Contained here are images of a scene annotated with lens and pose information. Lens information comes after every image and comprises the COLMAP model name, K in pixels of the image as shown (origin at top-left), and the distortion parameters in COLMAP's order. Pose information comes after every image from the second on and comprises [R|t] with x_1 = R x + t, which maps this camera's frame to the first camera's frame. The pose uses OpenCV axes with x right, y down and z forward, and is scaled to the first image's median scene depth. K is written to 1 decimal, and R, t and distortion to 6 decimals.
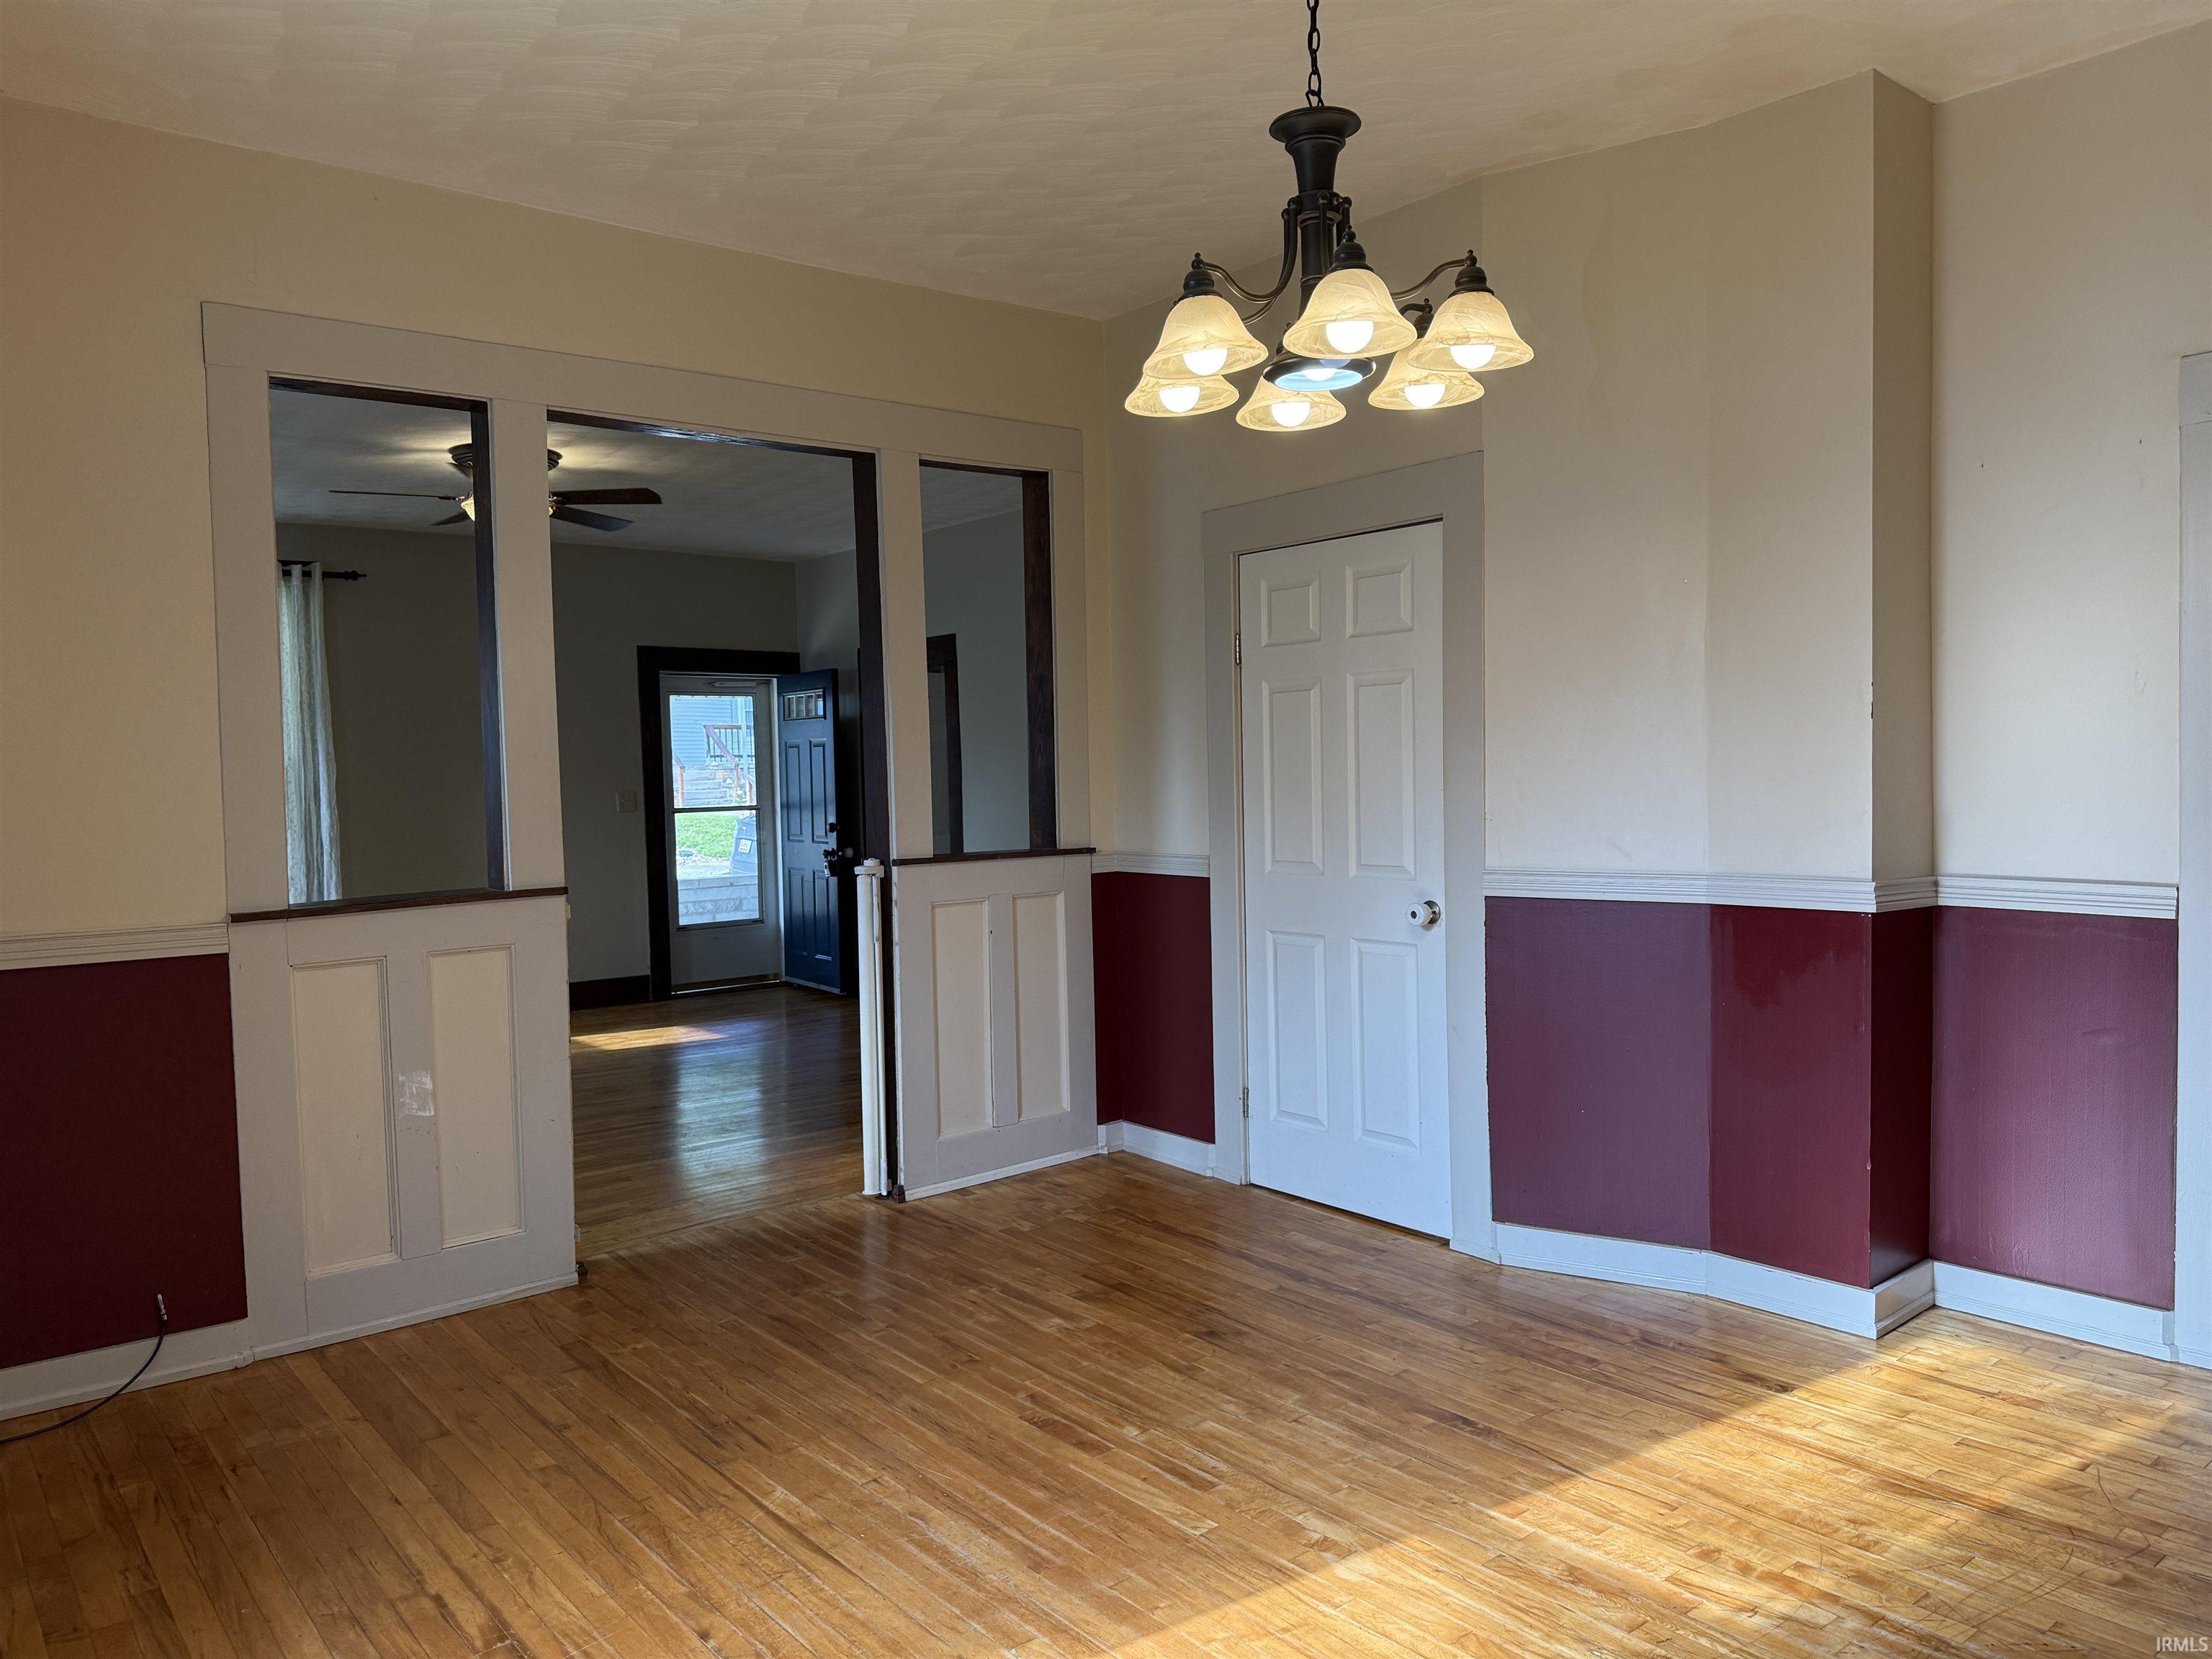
lens RADIAL K [[1553.7, 0, 1127.6], [0, 1553.7, 835.7], [0, 0, 1]] dist [0.038966, -0.055904]
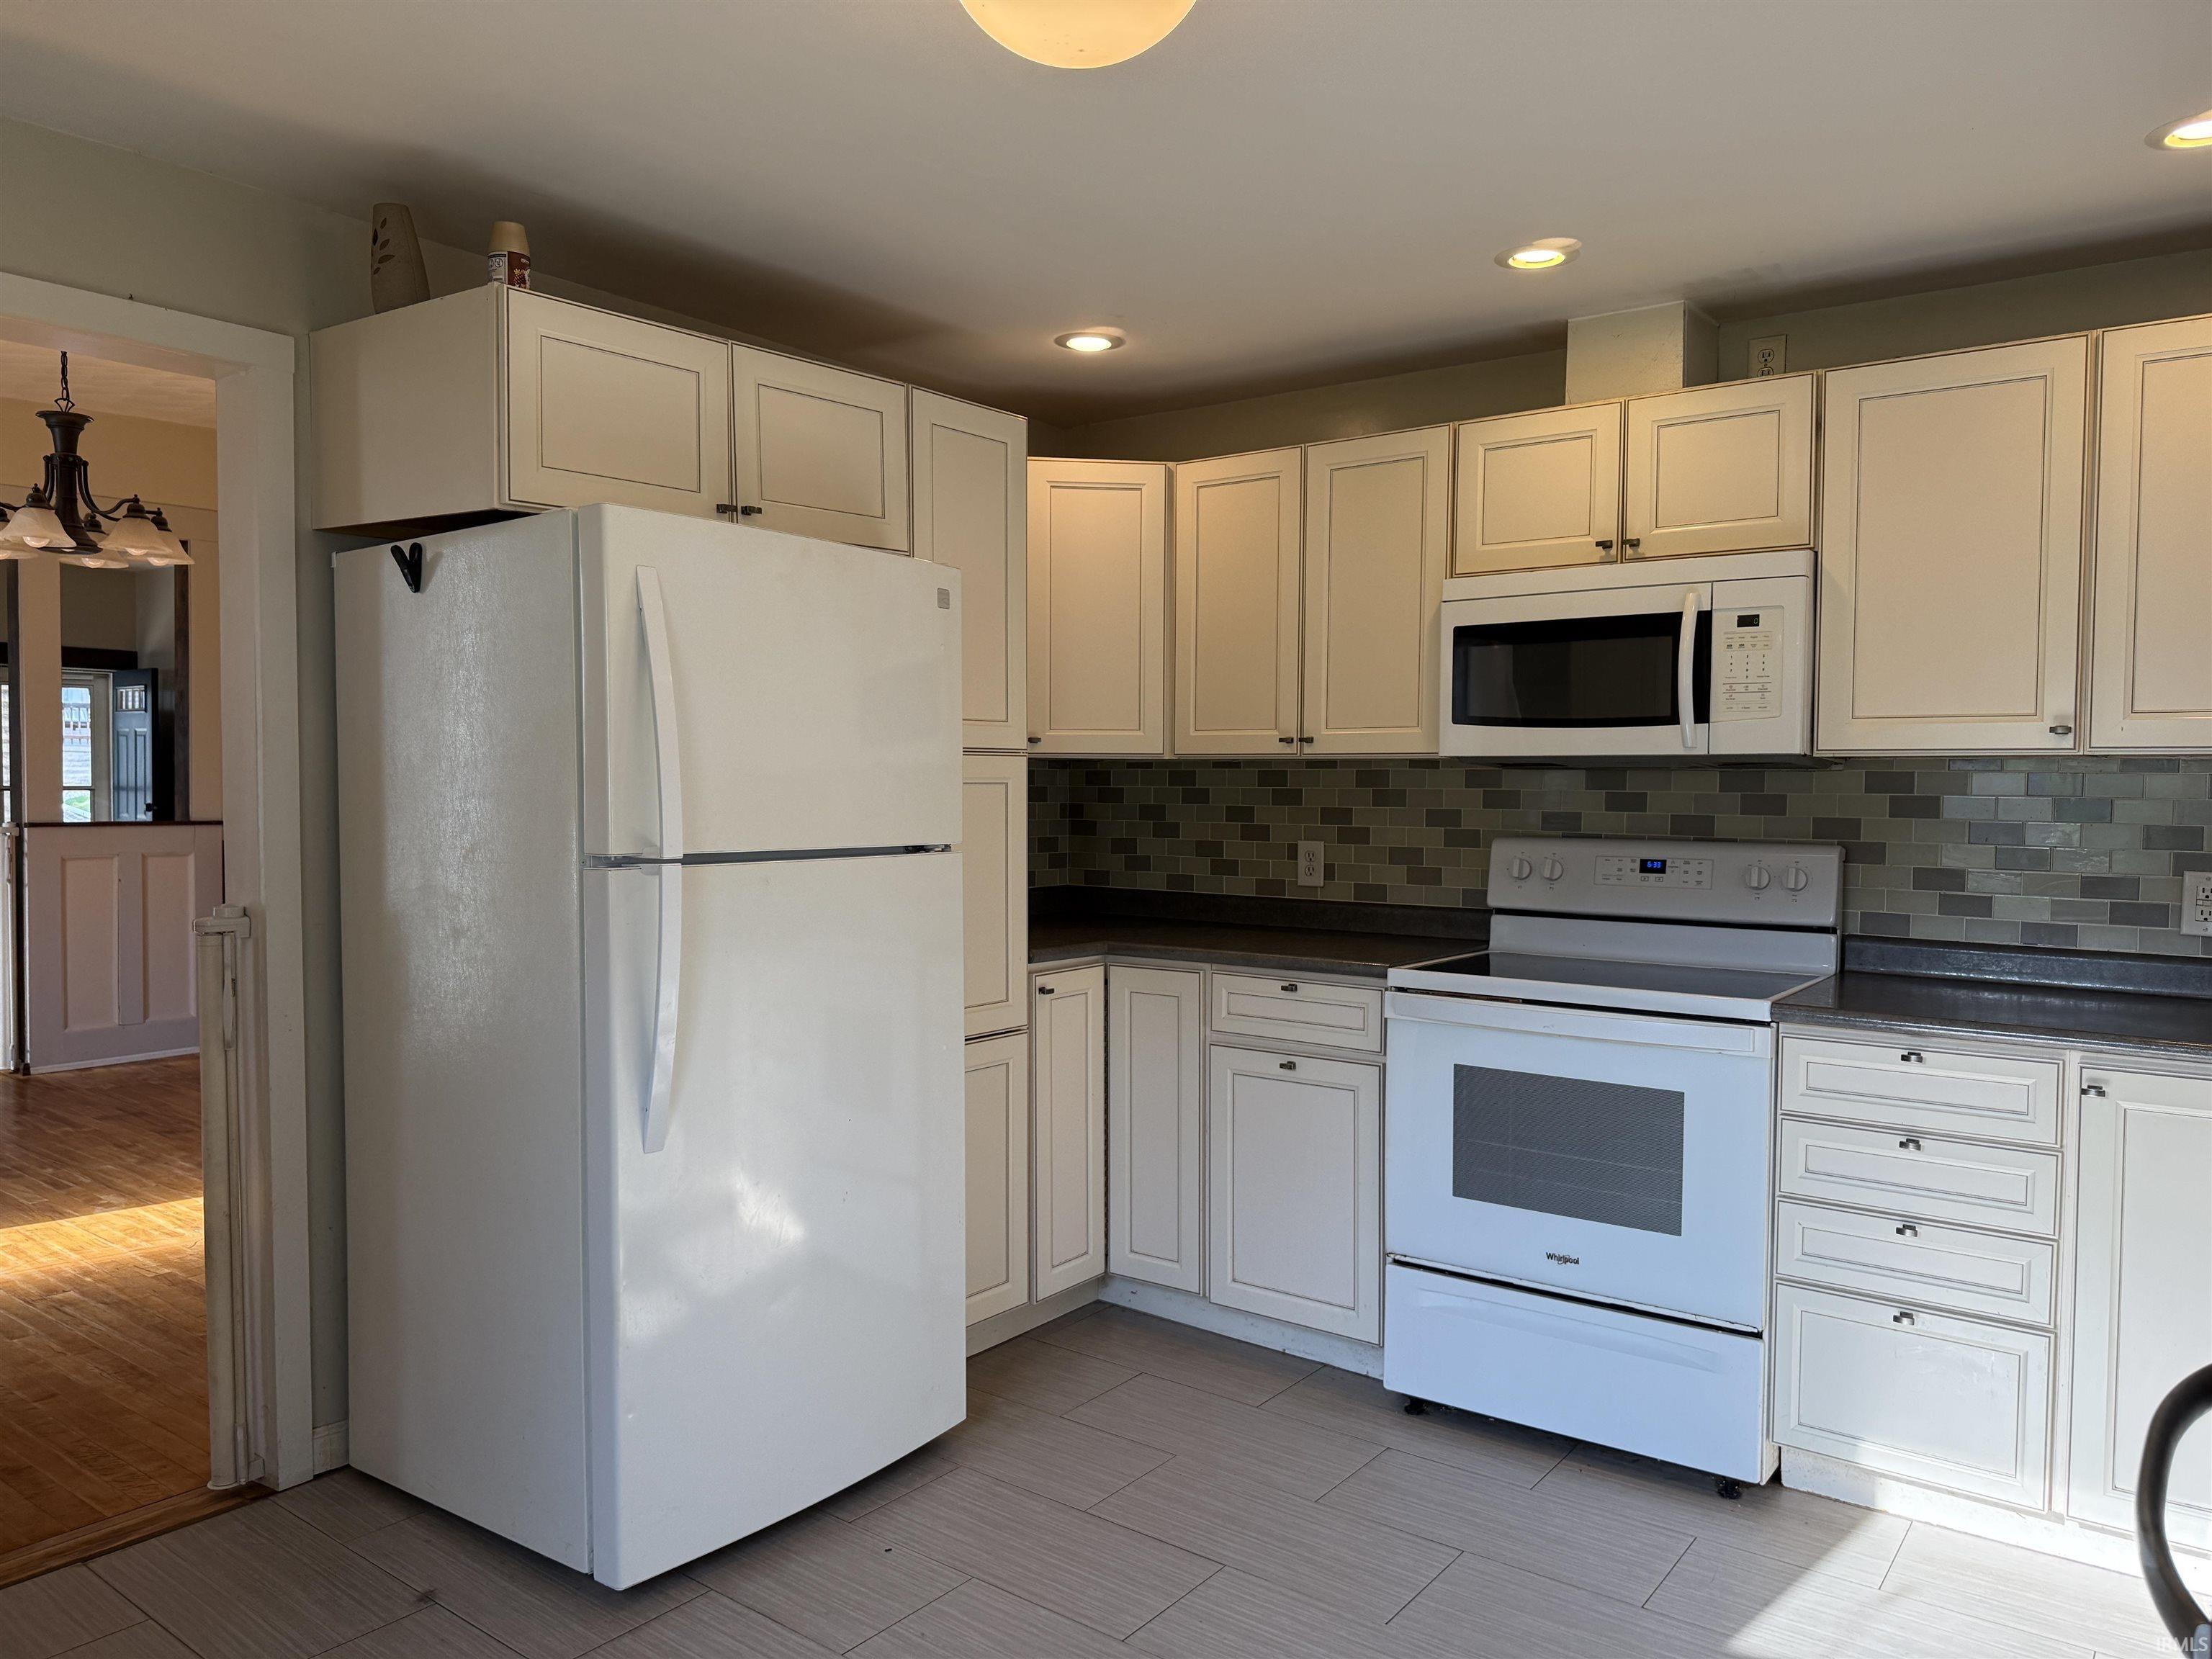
lens RADIAL K [[1553.7, 0, 1073.3], [0, 1553.7, 831.0], [0, 0, 1]] dist [0.038966, -0.055904]
pose [[0.974940, 0.028306, 0.220661, 0.406159], [-0.026535, 0.999587, -0.010988, 0.012117], [-0.220881, 0.004857, 0.975289, -0.492361]]
